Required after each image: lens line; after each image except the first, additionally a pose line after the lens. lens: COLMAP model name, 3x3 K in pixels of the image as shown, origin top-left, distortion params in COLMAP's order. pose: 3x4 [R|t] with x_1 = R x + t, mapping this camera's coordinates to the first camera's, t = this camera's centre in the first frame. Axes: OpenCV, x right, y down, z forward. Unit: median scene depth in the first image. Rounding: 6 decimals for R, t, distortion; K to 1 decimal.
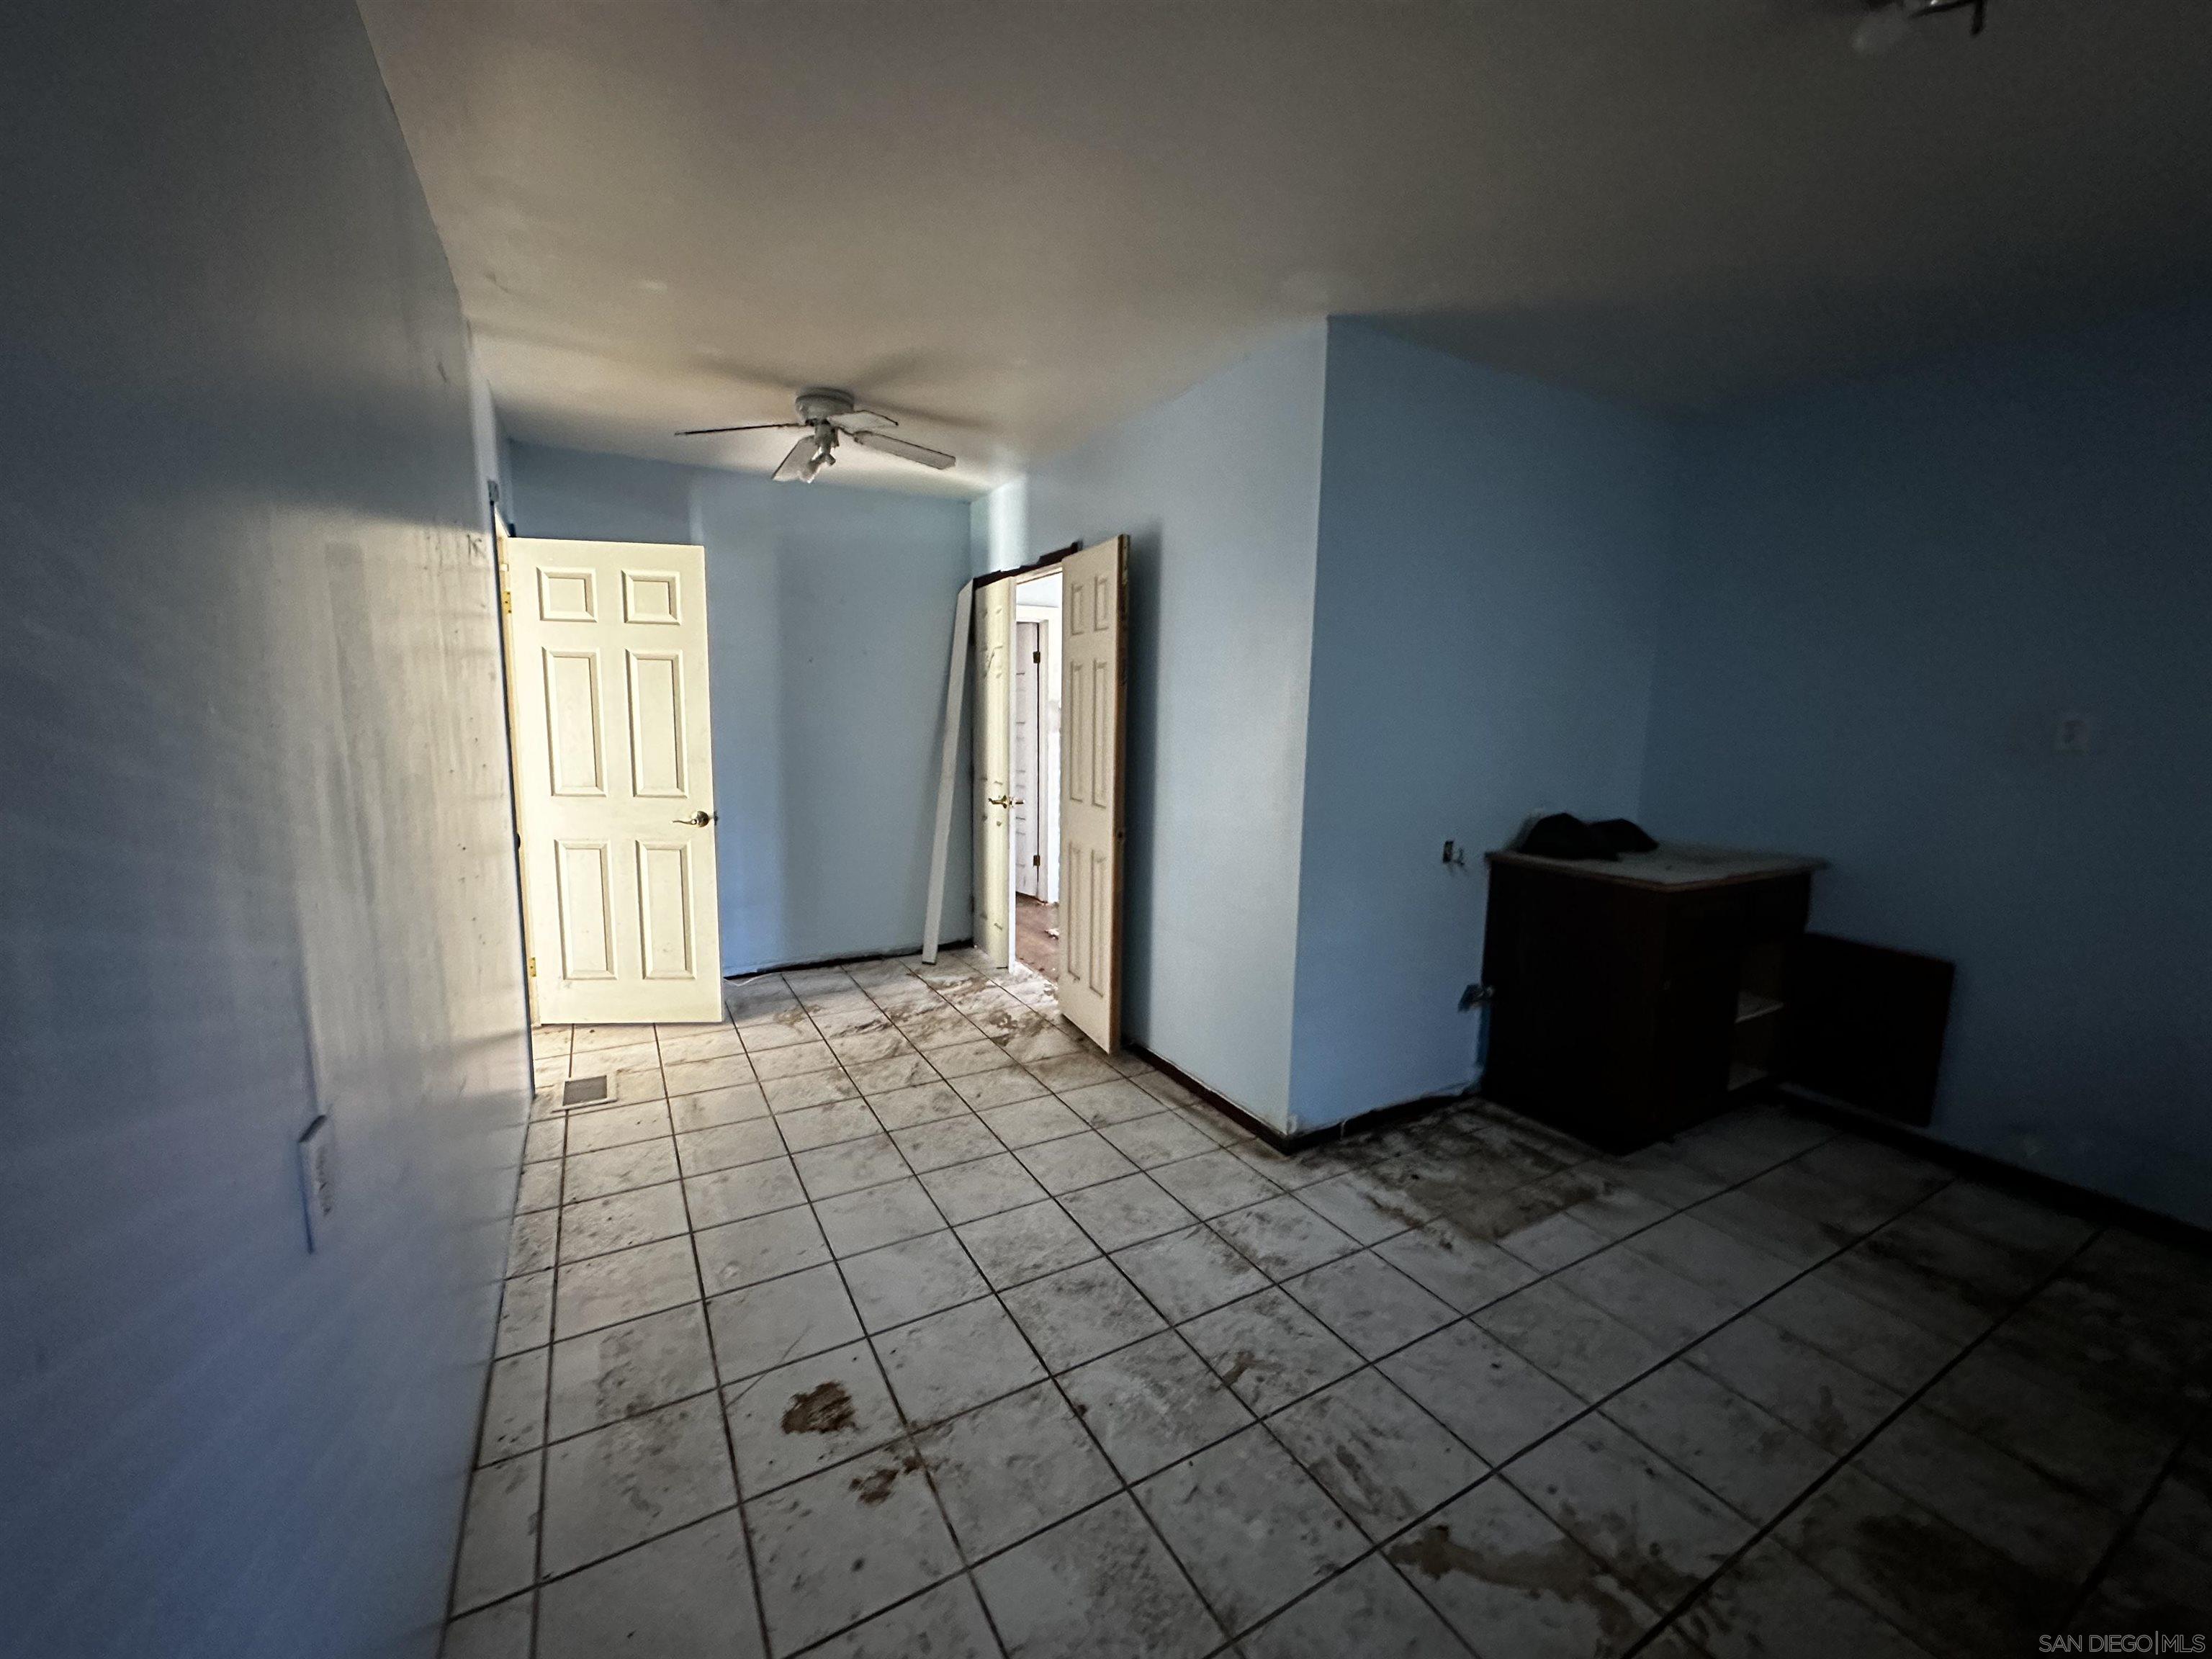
lens RADIAL K [[881.3, 0, 1099.0], [0, 881.3, 828.5], [0, 0, 1]] dist [-0.000304, 0.000250]
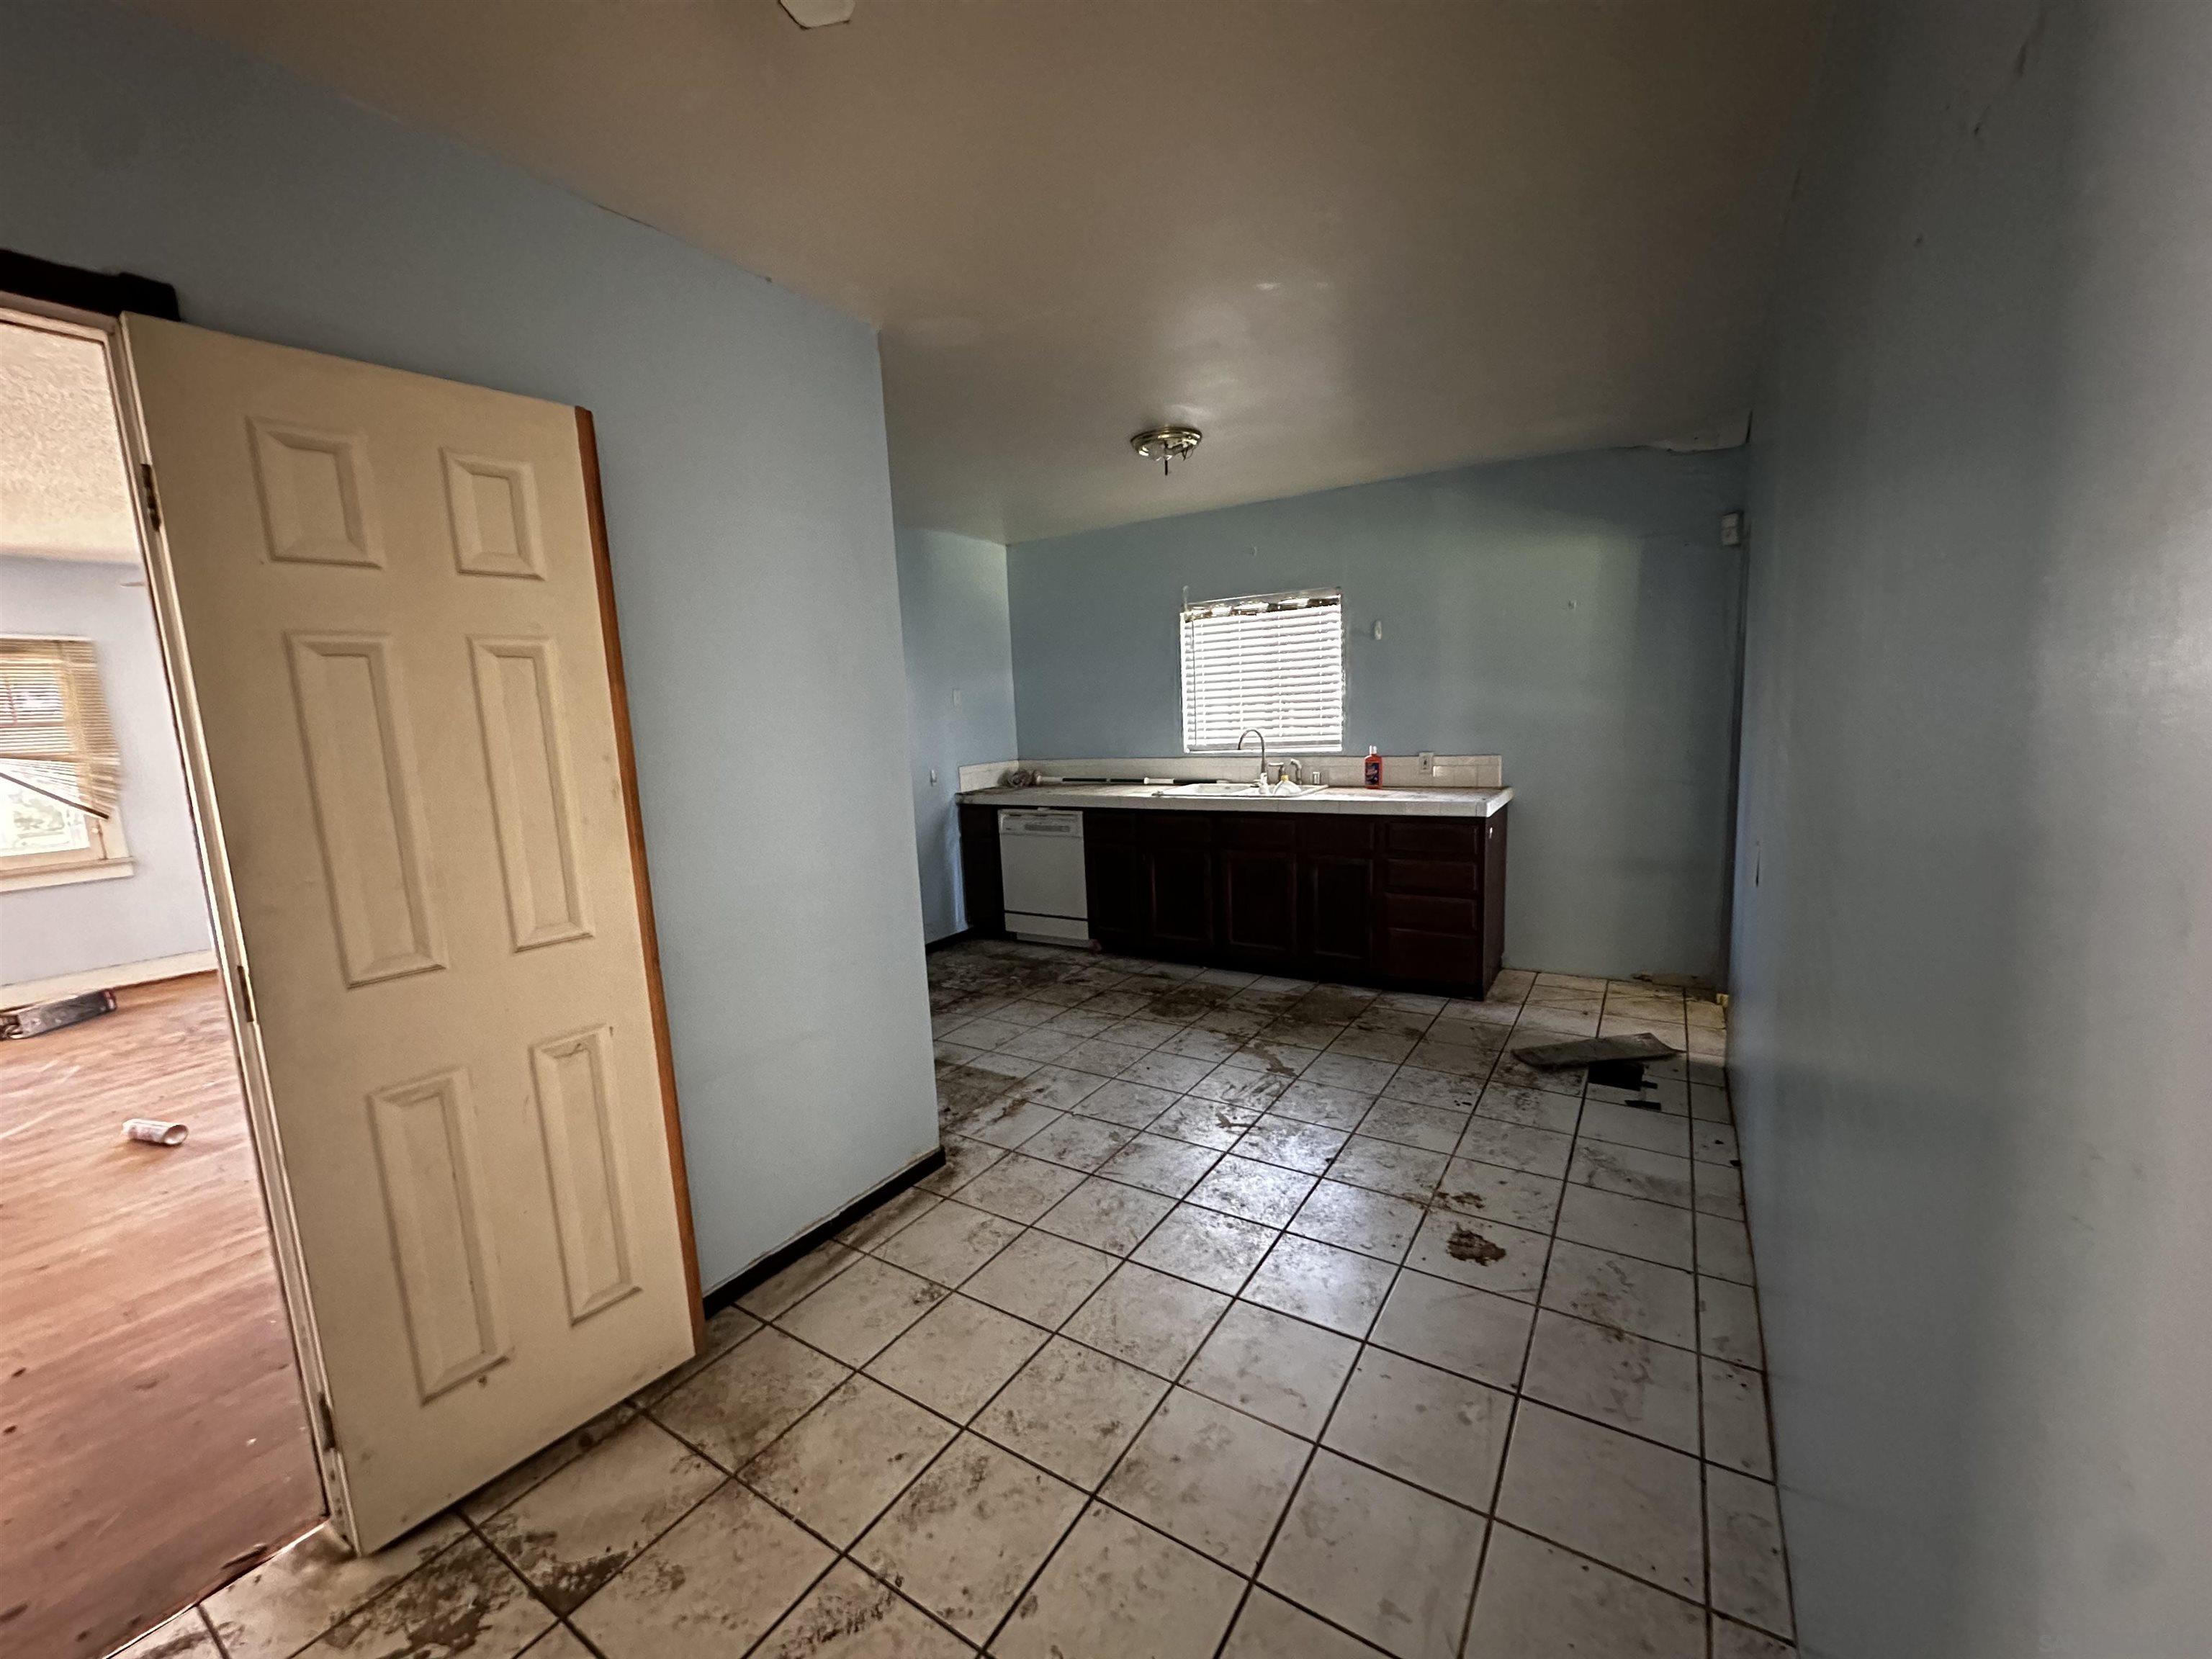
lens RADIAL K [[881.3, 0, 1101.5], [0, 881.3, 830.7], [0, 0, 1]] dist [-0.000304, 0.000250]
pose [[-0.464122, -0.111278, 0.878754, -1.034205], [0.164216, 0.964069, 0.208814, -0.254430], [-0.870416, 0.241220, -0.429172, 1.726975]]
